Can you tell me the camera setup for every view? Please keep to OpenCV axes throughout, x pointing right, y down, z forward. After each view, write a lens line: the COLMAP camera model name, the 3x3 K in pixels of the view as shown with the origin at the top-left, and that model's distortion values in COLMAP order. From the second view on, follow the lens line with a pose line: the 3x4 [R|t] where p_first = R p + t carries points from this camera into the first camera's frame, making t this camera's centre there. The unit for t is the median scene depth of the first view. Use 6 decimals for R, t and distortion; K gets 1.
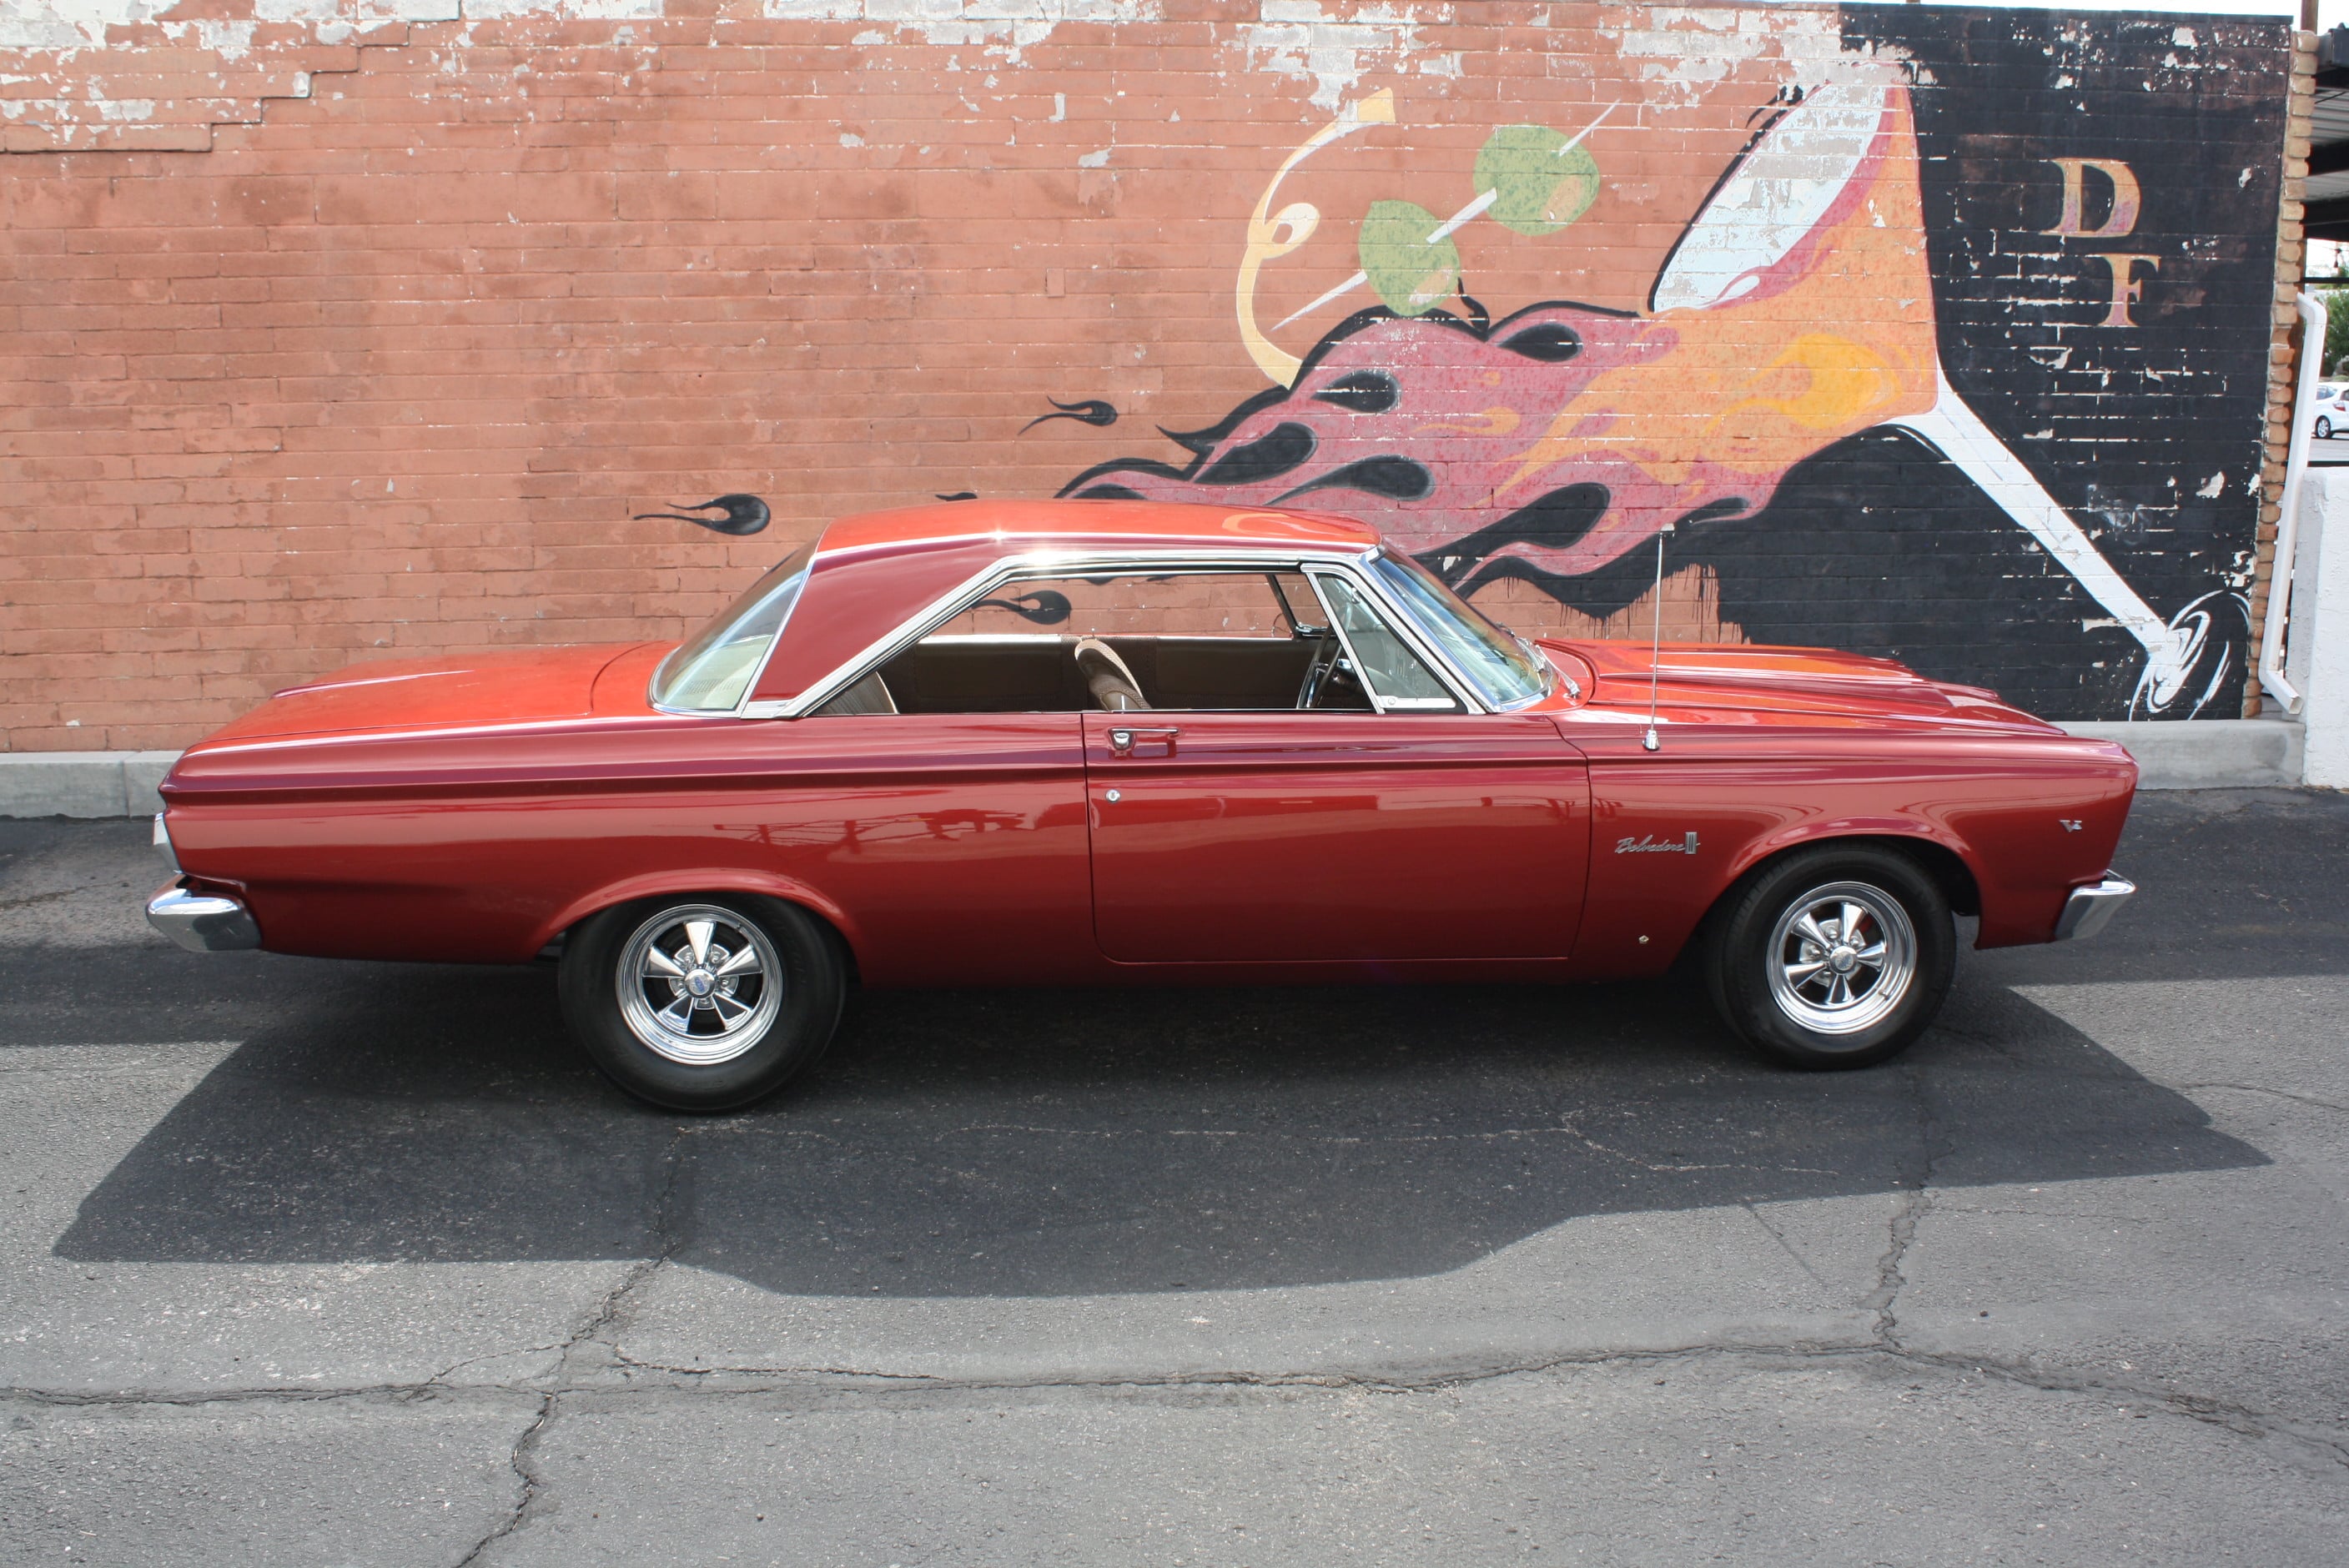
lens RADIAL K [[2301.3, 0, 1199.8], [0, 2301.3, 764.5], [0, 0, 1]] dist [-0.142720, 0.156524]
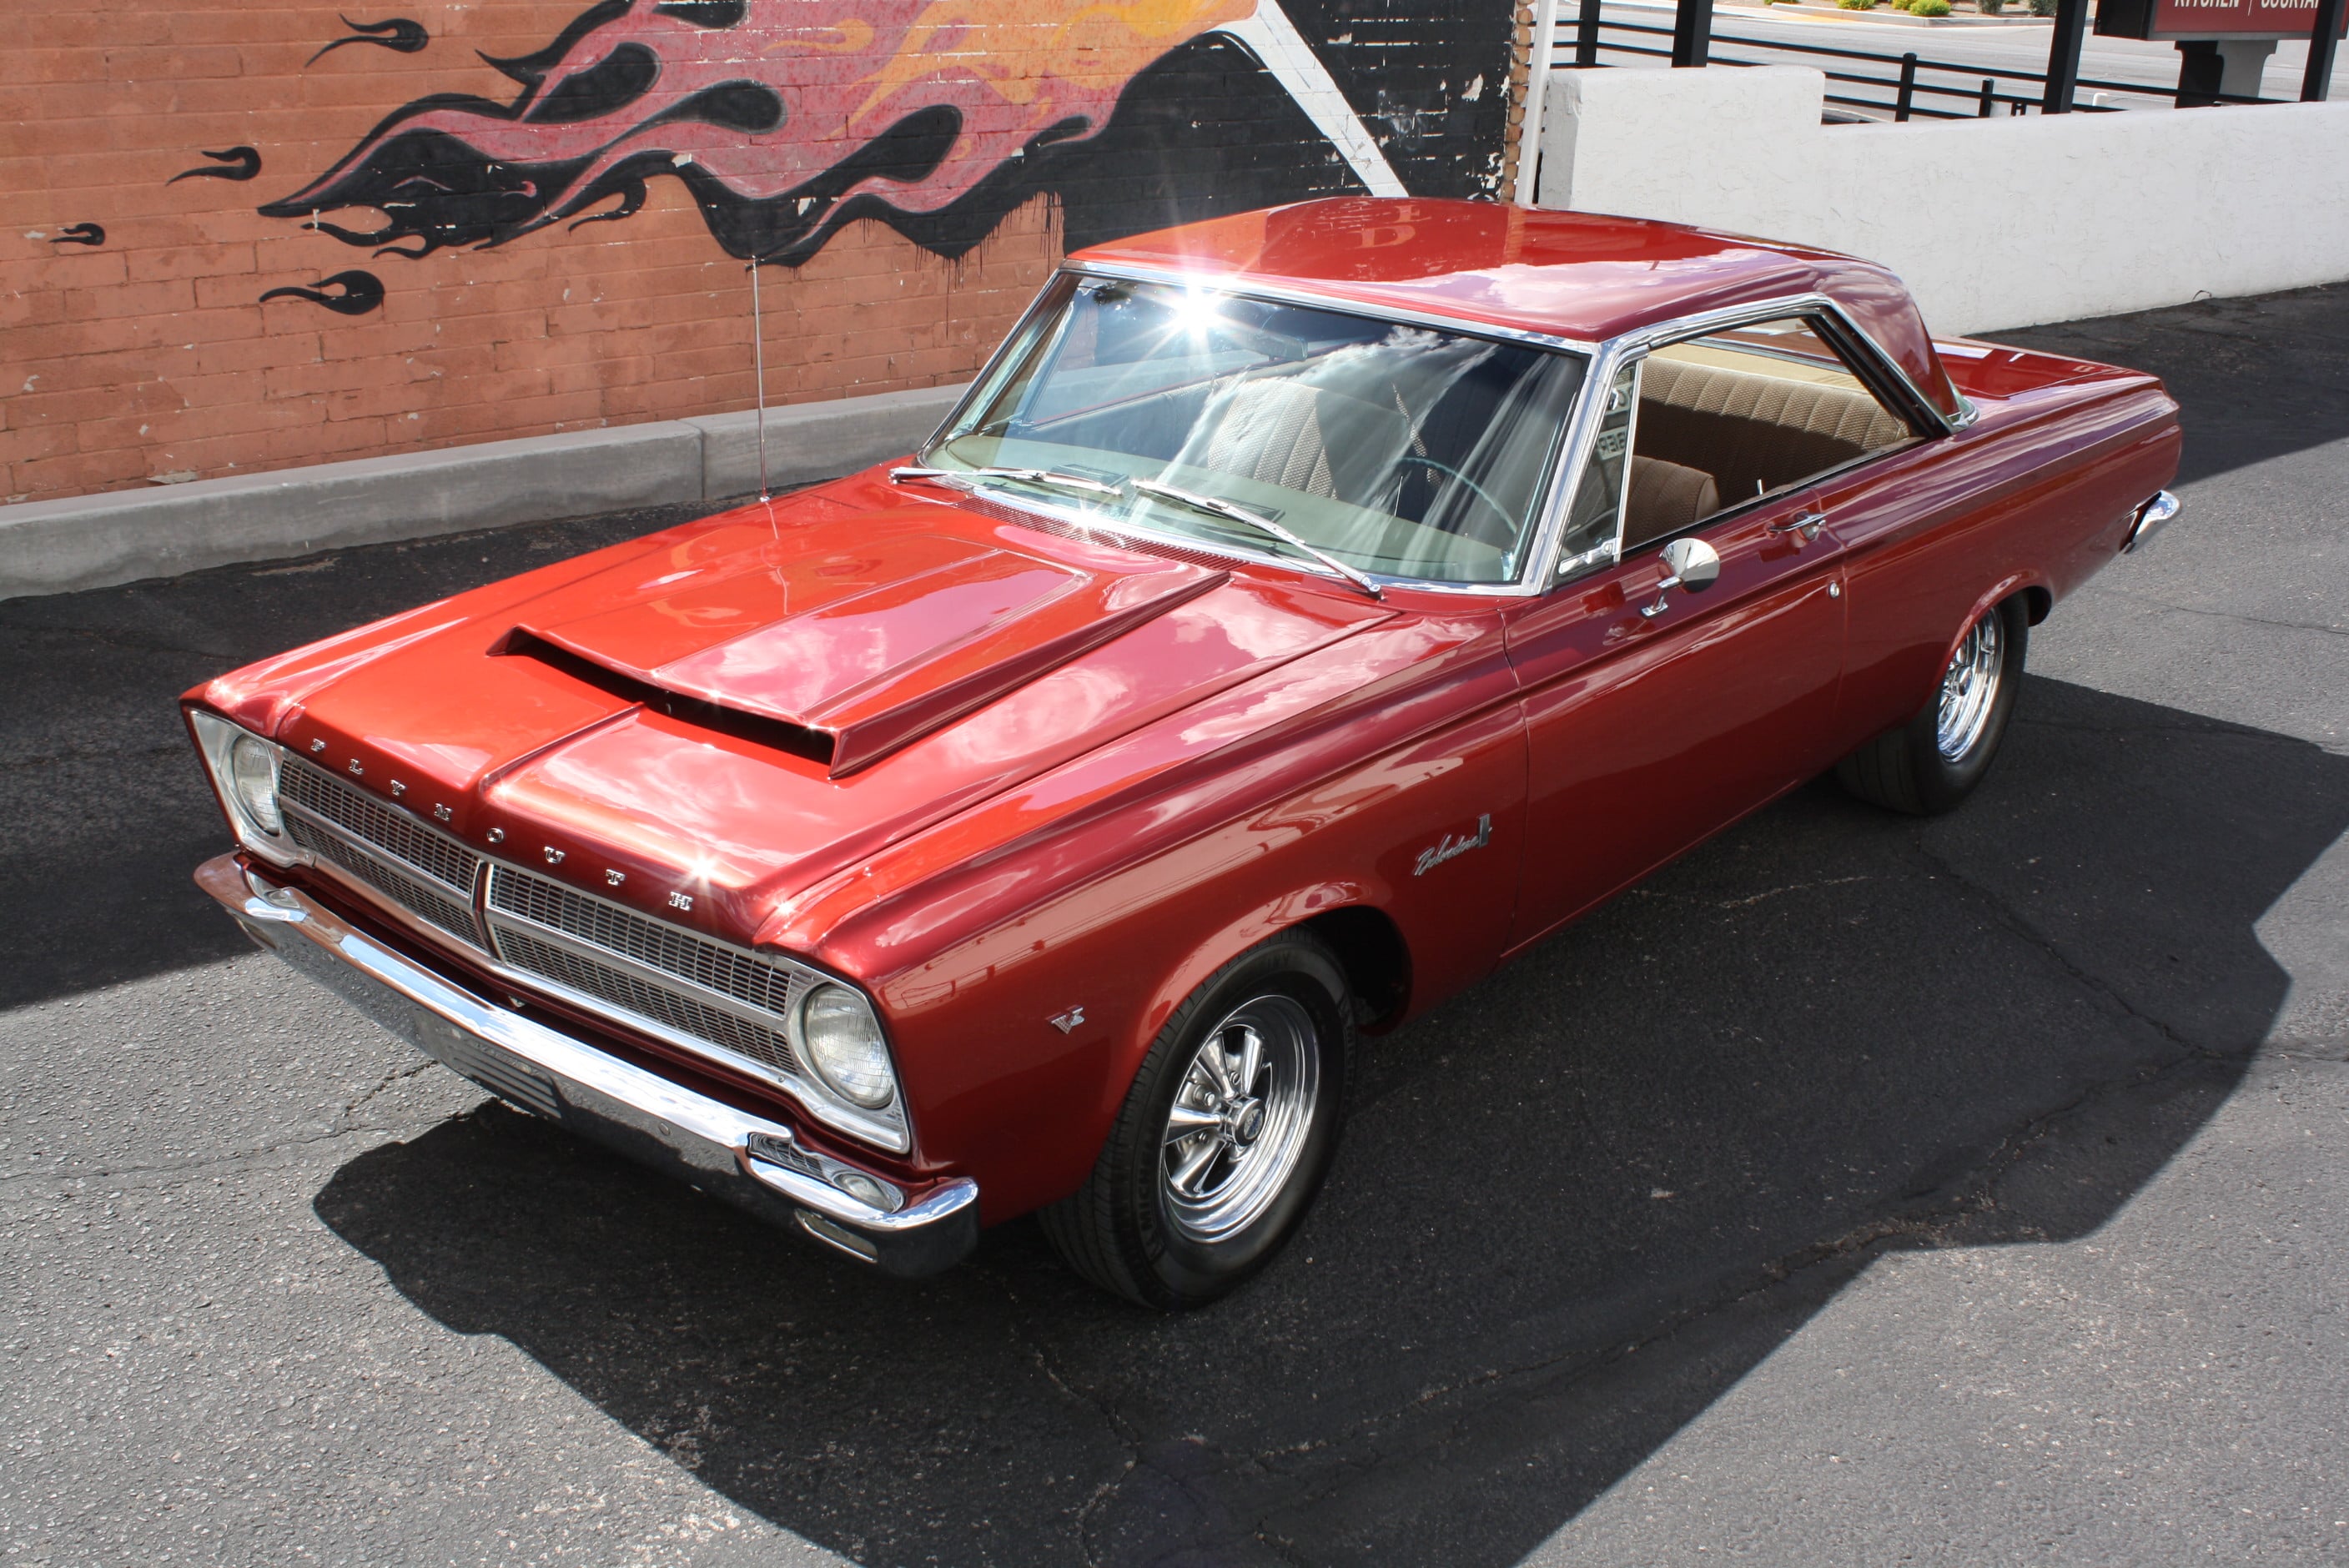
lens RADIAL K [[2428.8, 0, 1177.6], [0, 2428.8, 756.3], [0, 0, 1]] dist [-0.126548, 0.155160]
pose [[0.827180, -0.165549, 0.536998, -0.303737], [0.064771, 0.977339, 0.201527, -0.061460], [-0.558191, -0.131917, 0.819158, 0.166510]]
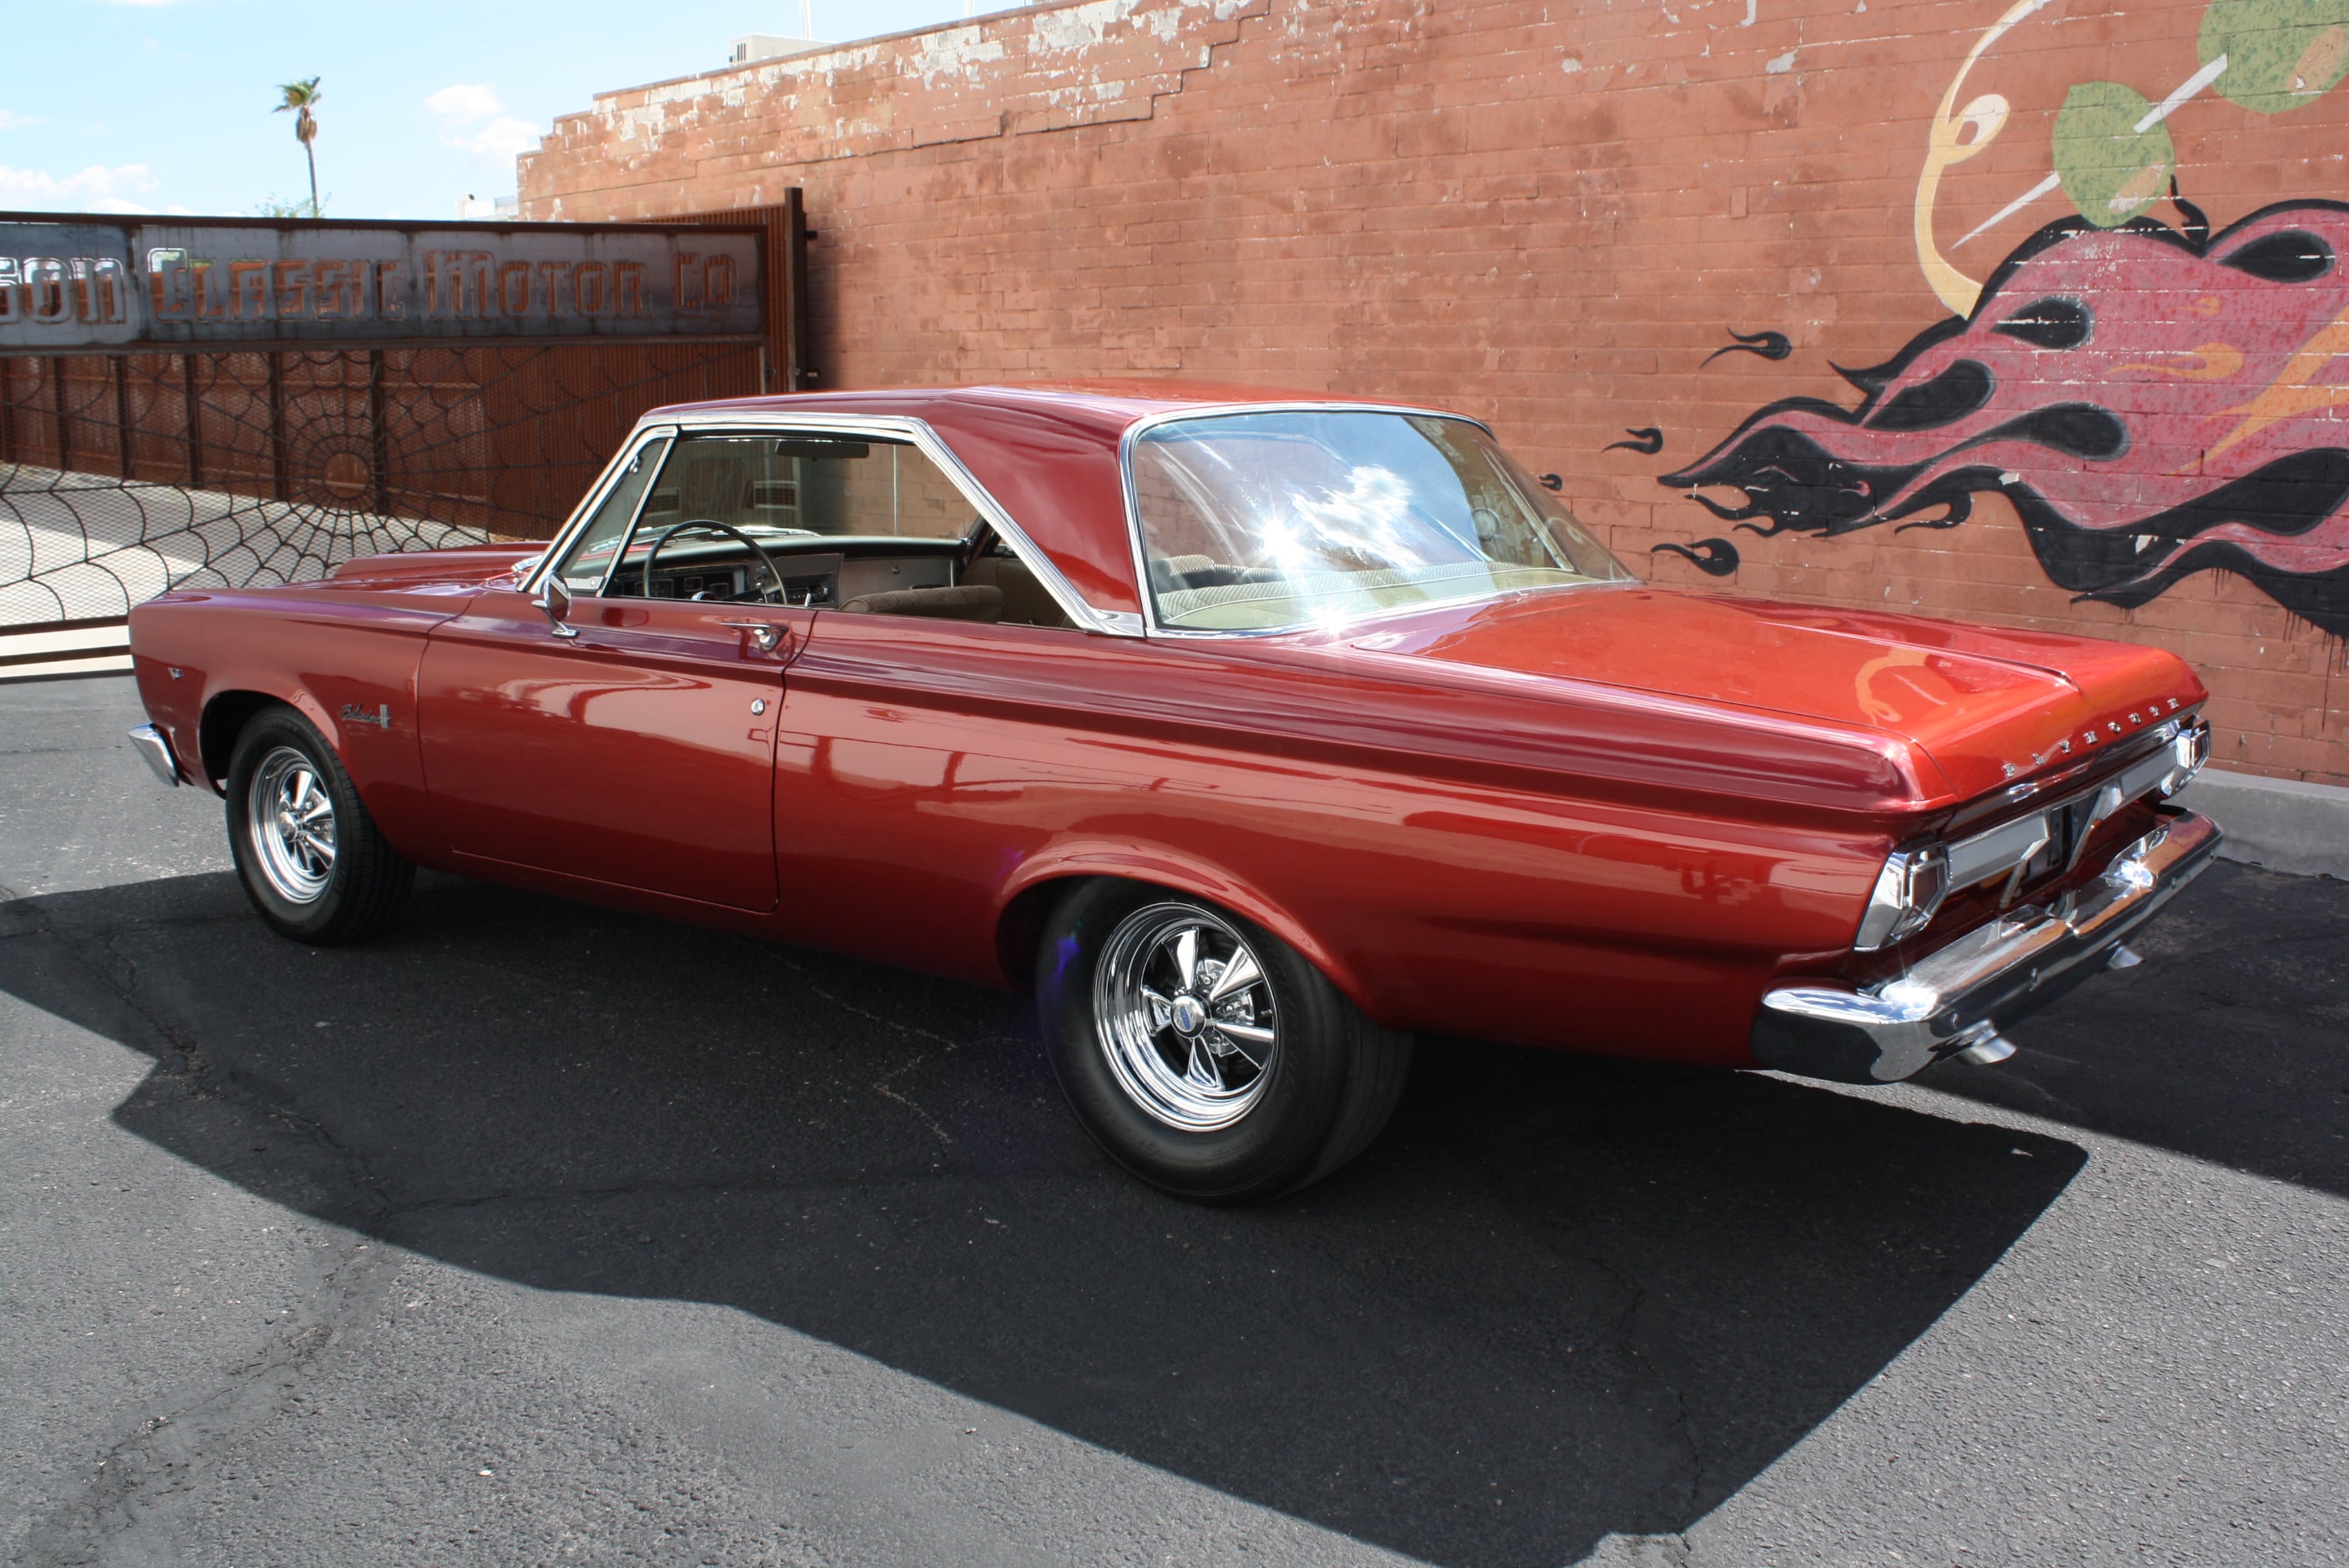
lens RADIAL K [[2235.9, 0, 1201.9], [0, 2235.9, 755.0], [0, 0, 1]] dist [-0.149056, 0.148921]
pose [[0.592419, 0.143648, -0.792720, 0.539125], [-0.154946, 0.985921, 0.062863, -0.014466], [0.790589, 0.085587, 0.606336, 0.313802]]
